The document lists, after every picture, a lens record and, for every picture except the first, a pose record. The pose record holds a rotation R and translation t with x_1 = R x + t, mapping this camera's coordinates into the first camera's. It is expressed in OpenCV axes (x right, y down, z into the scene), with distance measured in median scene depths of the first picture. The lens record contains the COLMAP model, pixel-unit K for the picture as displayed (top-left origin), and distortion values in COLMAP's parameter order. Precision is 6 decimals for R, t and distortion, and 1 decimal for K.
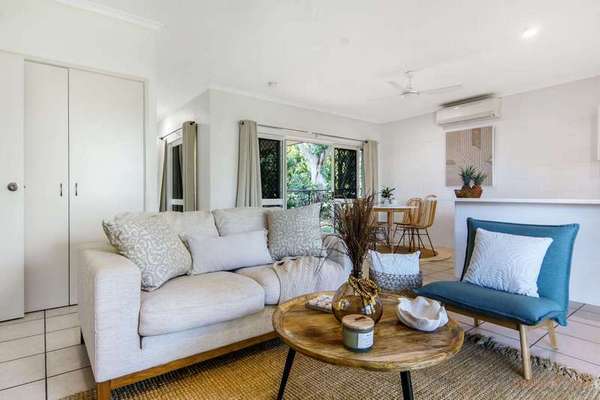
lens RADIAL K [[327.1, 0, 290.1], [0, 327.1, 197.6], [0, 0, 1]] dist [-0.001218, -0.000629]
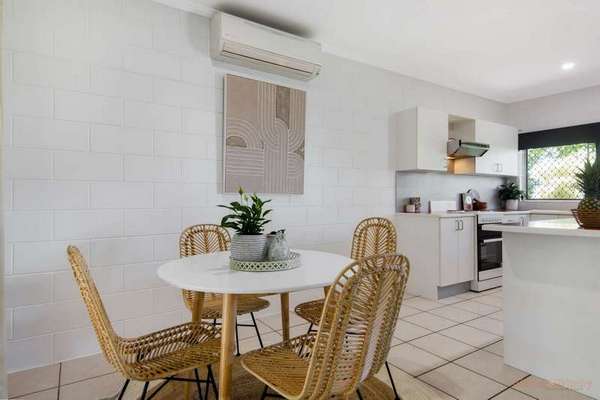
lens RADIAL K [[353.0, 0, 300.0], [0, 353.0, 200.0], [0, 0, 1]] dist [0.001269, 0.000163]
pose [[0.050868, -0.006179, 0.998686, -0.008142], [0.002415, 0.999979, 0.006064, -0.029764], [-0.998702, 0.002103, 0.050882, 0.950295]]
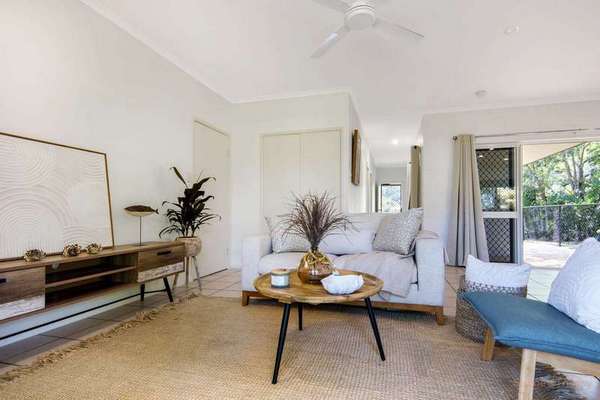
lens RADIAL K [[313.0, 0, 301.4], [0, 313.0, 215.6], [0, 0, 1]] dist [-0.000181, -0.000033]
pose [[0.596124, 0.002352, -0.802889, 0.350654], [-0.005264, 0.999986, -0.000979, 0.020018], [0.802875, 0.004810, 0.596127, 0.015284]]
